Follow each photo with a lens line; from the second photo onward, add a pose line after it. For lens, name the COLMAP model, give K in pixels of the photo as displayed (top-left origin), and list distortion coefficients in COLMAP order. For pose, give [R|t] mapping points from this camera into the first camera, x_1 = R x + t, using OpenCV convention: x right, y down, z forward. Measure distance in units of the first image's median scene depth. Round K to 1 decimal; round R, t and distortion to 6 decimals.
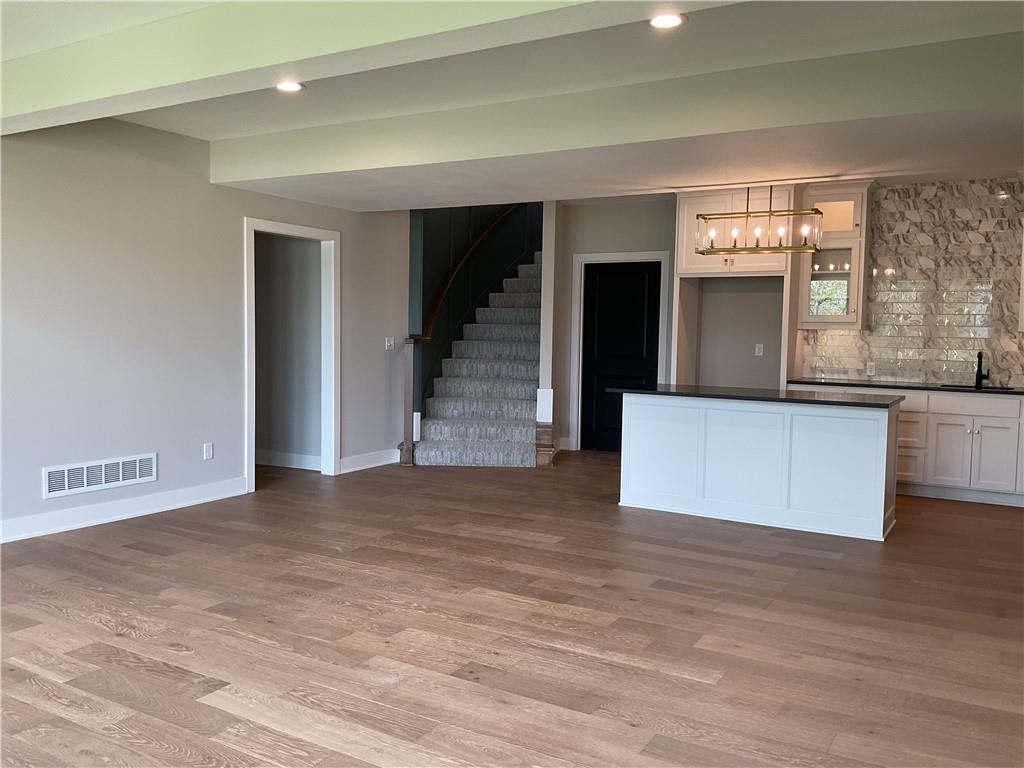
lens RADIAL K [[853.0, 0, 510.4], [0, 853.0, 384.4], [0, 0, 1]] dist [0.073137, -0.059218]
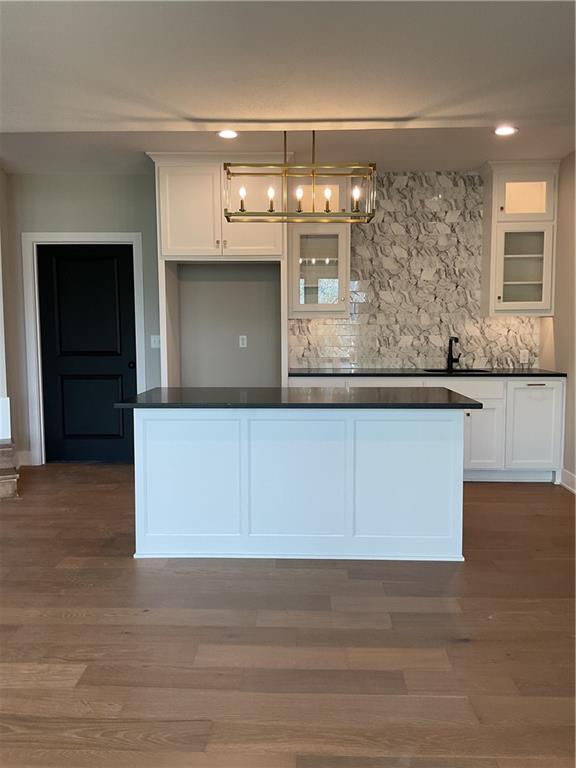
lens RADIAL K [[639.8, 0, 287.2], [0, 639.8, 385.8], [0, 0, 1]] dist [0.073137, -0.059218]
pose [[0.876791, -0.066270, 0.476284, -0.012821], [0.052227, 0.997723, 0.042678, -0.021766], [-0.478028, -0.012545, 0.878255, 0.398918]]
